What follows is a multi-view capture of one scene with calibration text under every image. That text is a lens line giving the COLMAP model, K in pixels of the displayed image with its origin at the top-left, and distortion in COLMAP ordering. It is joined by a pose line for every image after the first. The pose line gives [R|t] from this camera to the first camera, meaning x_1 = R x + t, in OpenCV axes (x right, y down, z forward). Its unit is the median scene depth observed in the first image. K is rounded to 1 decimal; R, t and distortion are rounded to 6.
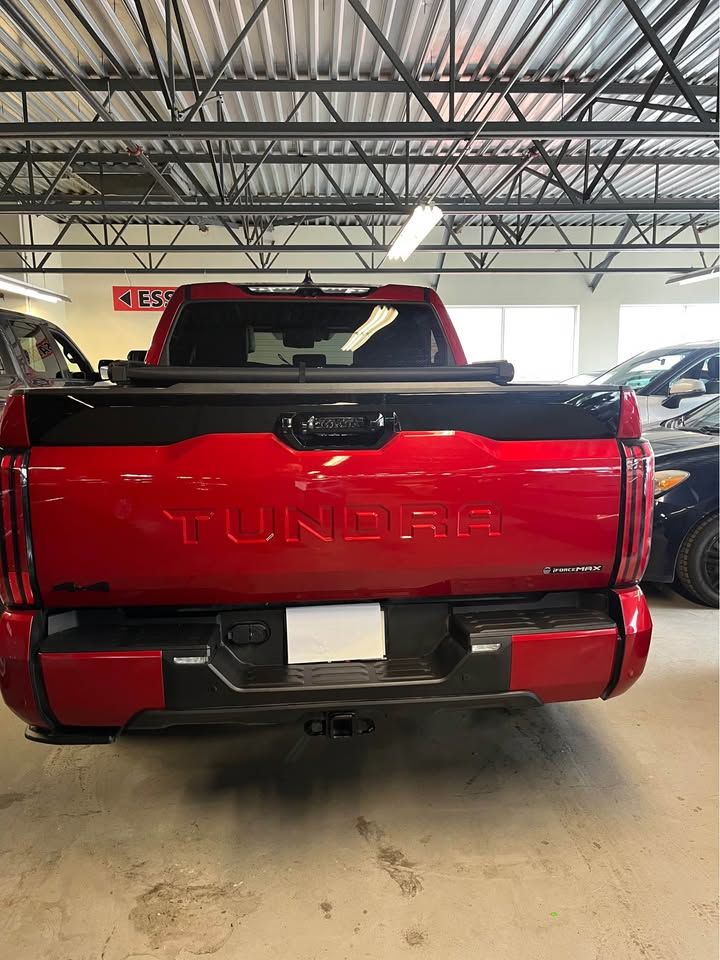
lens RADIAL K [[671.9, 0, 360.0], [0, 671.9, 480.0], [0, 0, 1]] dist [0.021637, -0.039833]
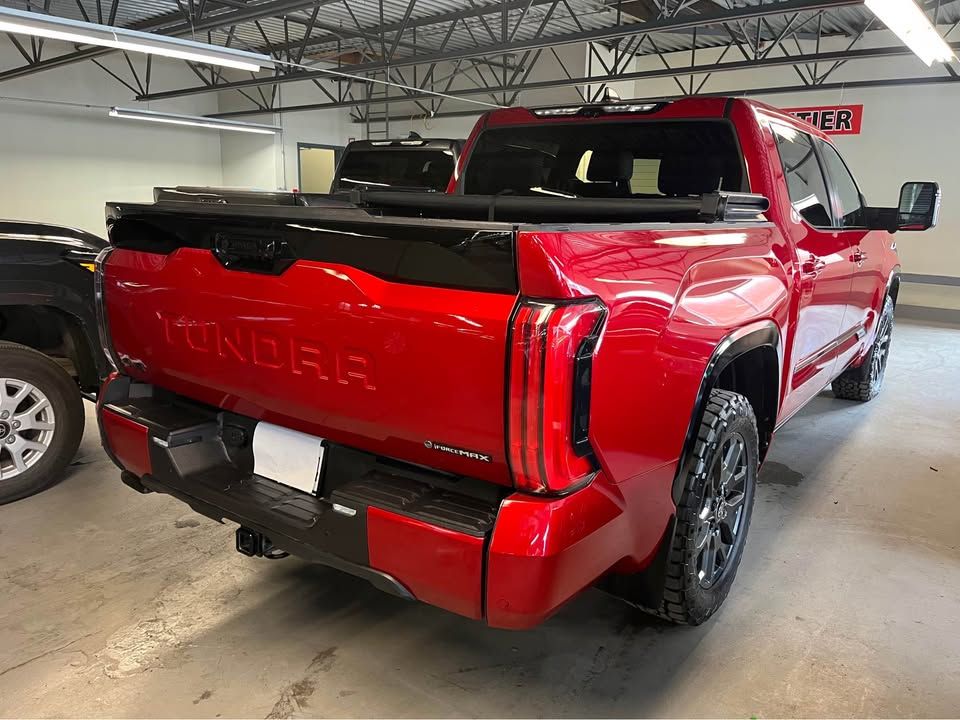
lens RADIAL K [[688.8, 0, 480.8], [0, 688.8, 339.2], [0, 0, 1]] dist [0.006639, 0.001398]
pose [[0.775785, 0.147961, -0.613405, 0.799531], [-0.123785, 0.988916, 0.081985, -0.069603], [0.618737, 0.012327, 0.785502, 0.354774]]
